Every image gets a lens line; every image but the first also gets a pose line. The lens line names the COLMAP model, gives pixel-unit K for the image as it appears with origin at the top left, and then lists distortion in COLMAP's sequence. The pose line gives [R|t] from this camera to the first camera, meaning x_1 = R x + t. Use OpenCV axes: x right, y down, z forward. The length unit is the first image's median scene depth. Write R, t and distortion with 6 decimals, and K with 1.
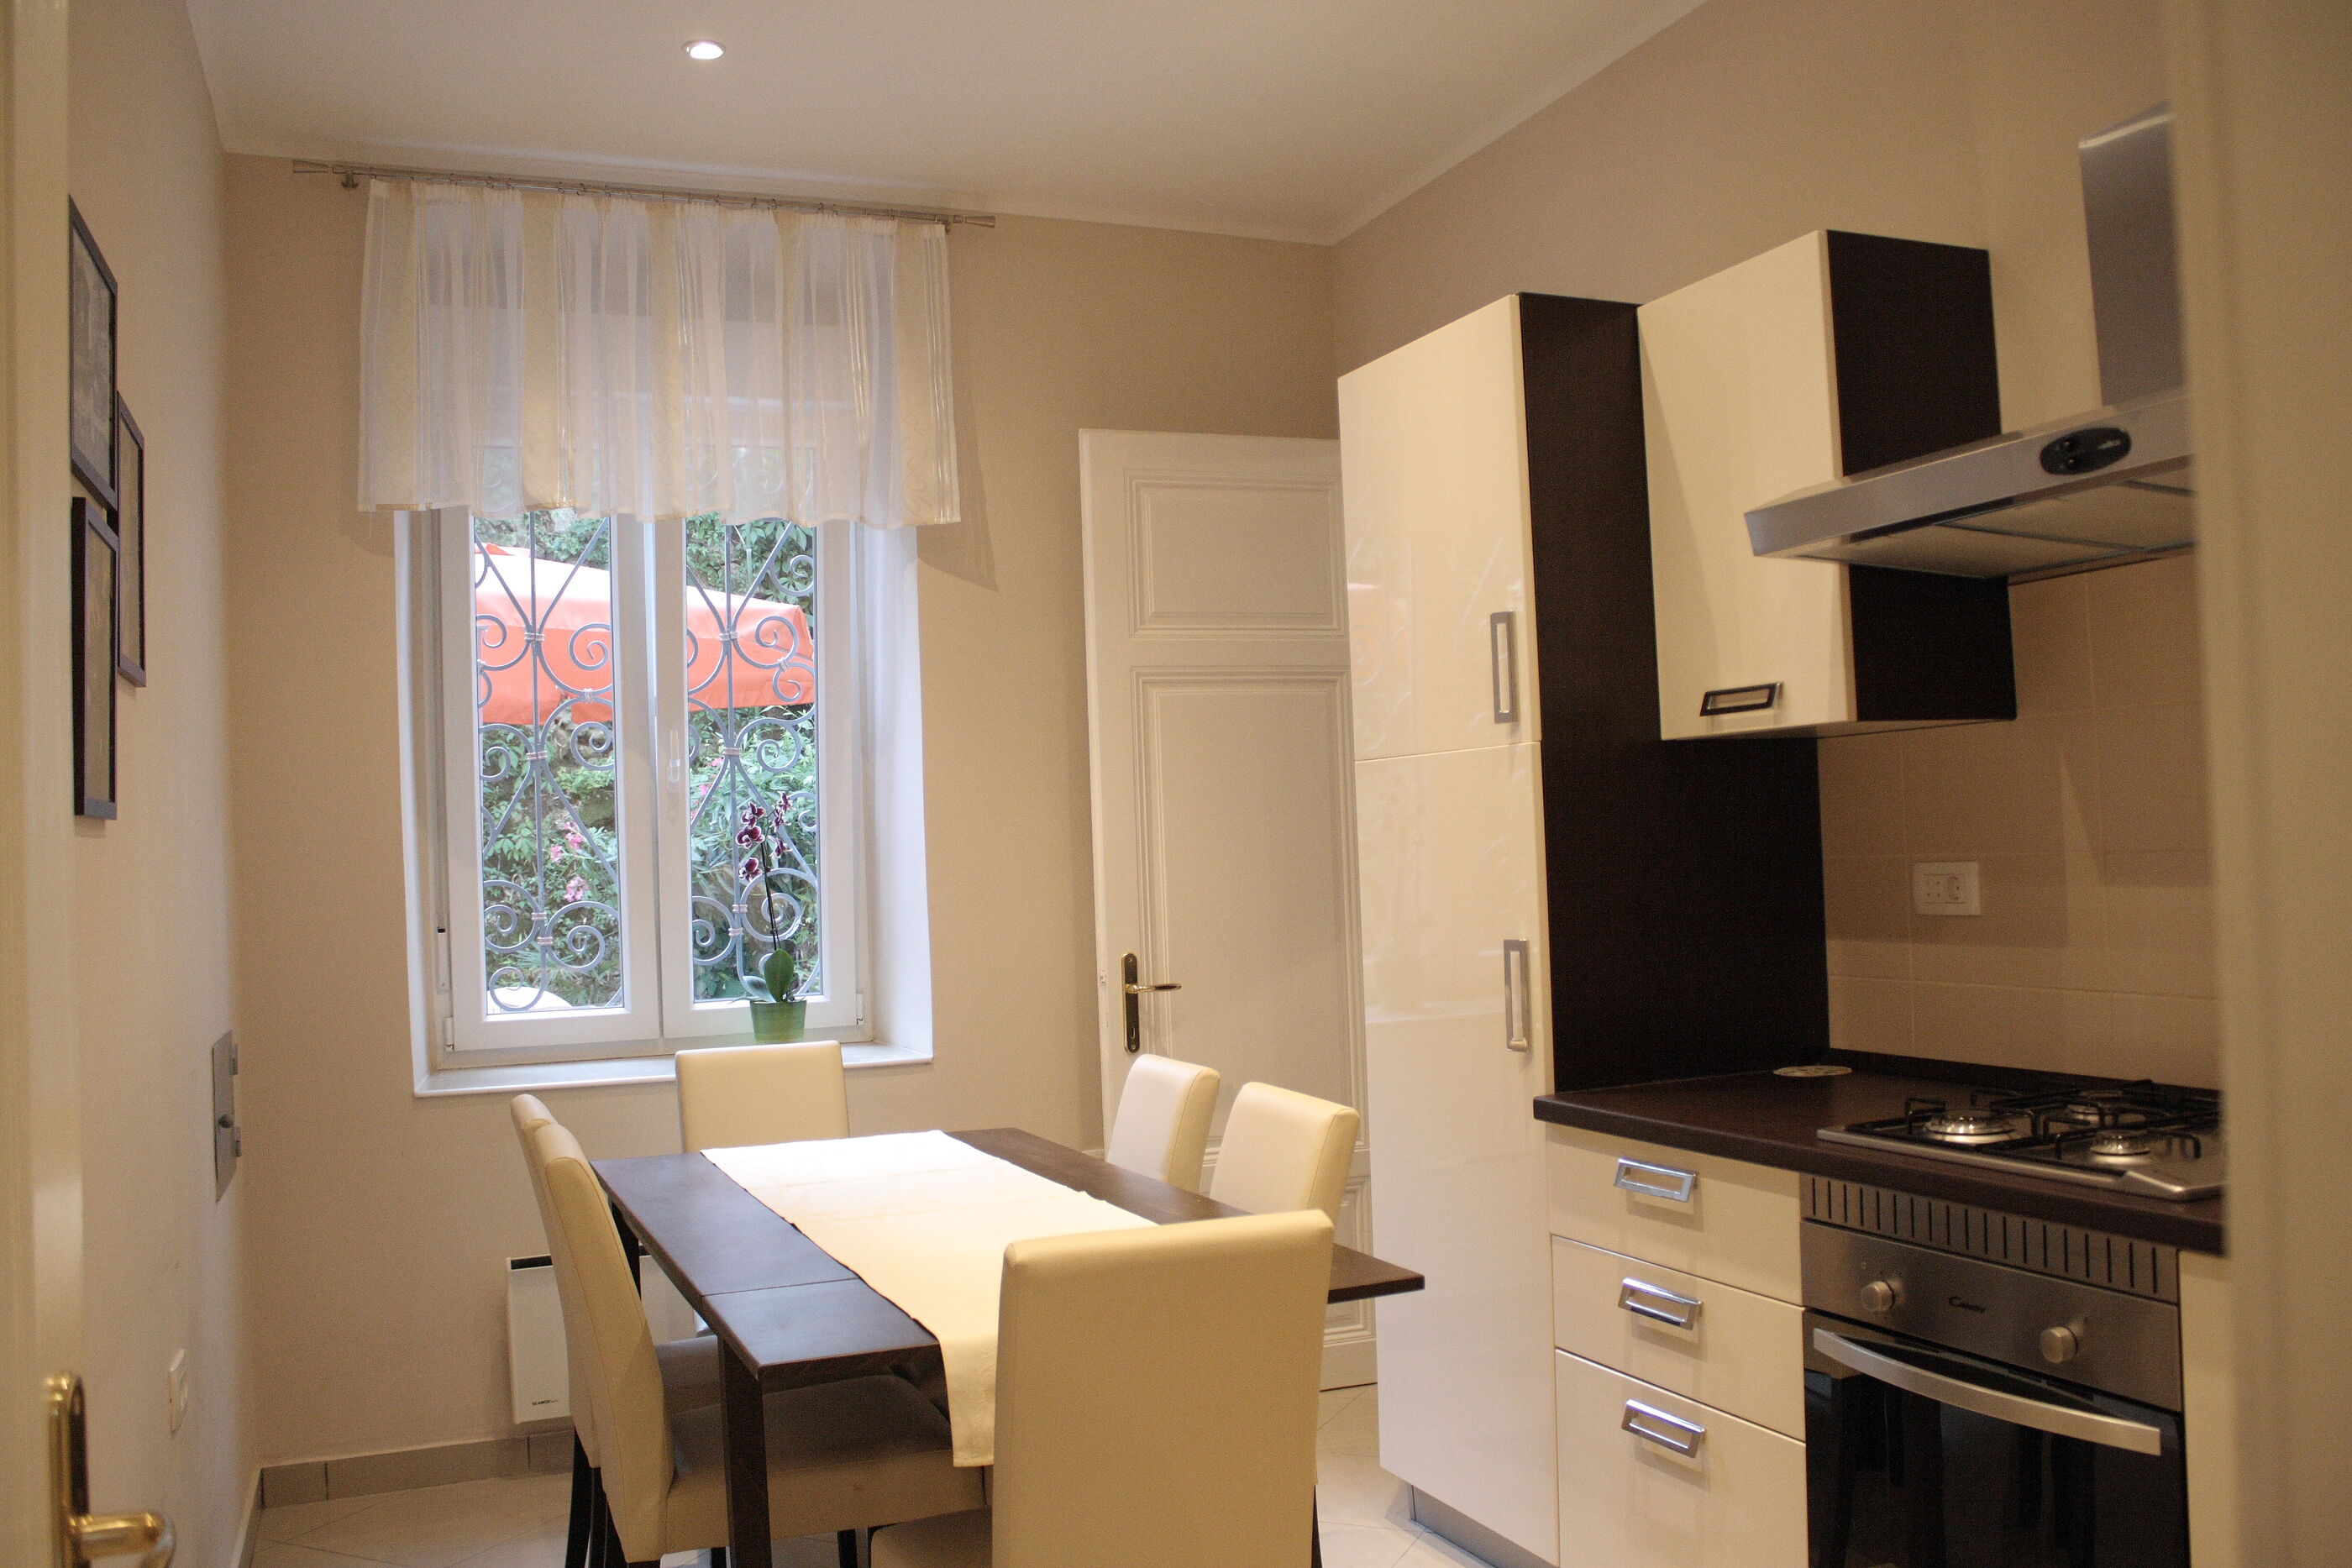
lens RADIAL K [[1953.8, 0, 1176.0], [0, 1953.8, 784.0], [0, 0, 1]] dist [-0.141400, 0.190211]
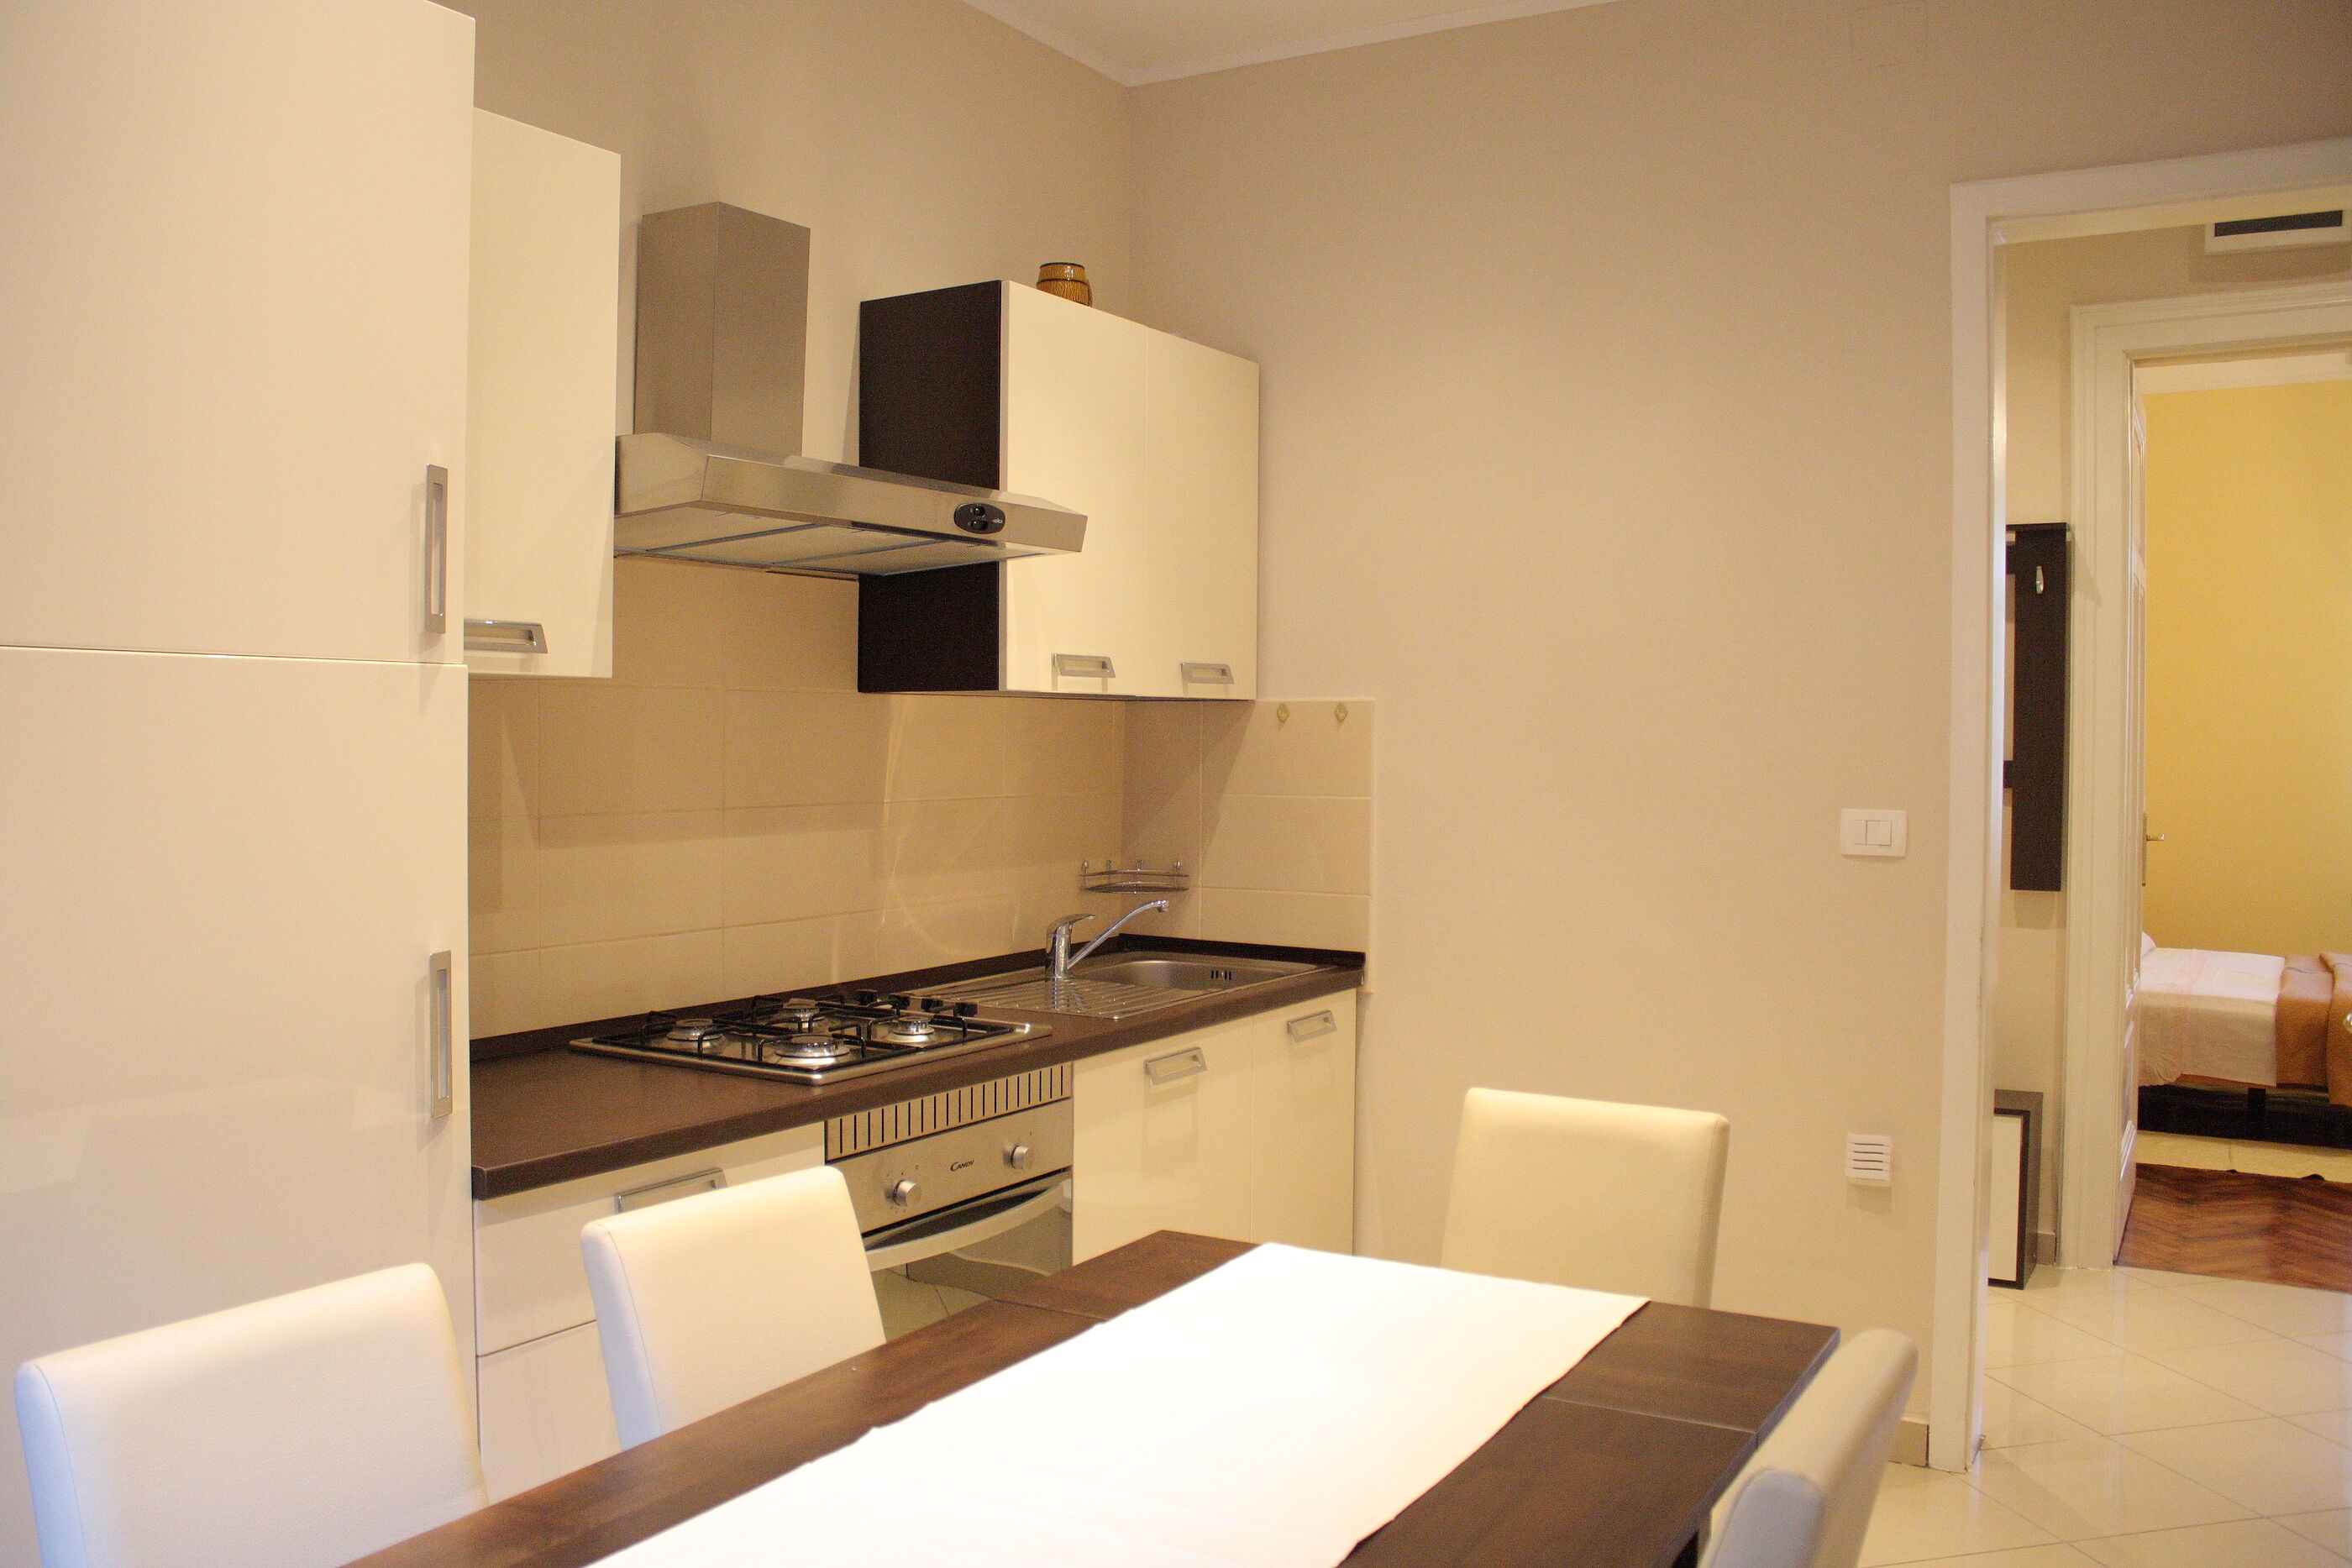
lens RADIAL K [[1953.8, 0, 1176.0], [0, 1953.8, 784.0], [0, 0, 1]] dist [-0.141400, 0.190211]
pose [[-0.589485, 0.011238, 0.807701, -0.287023], [-0.013210, 0.999635, -0.023550, 0.018805], [-0.807671, -0.024552, -0.589121, 0.659627]]
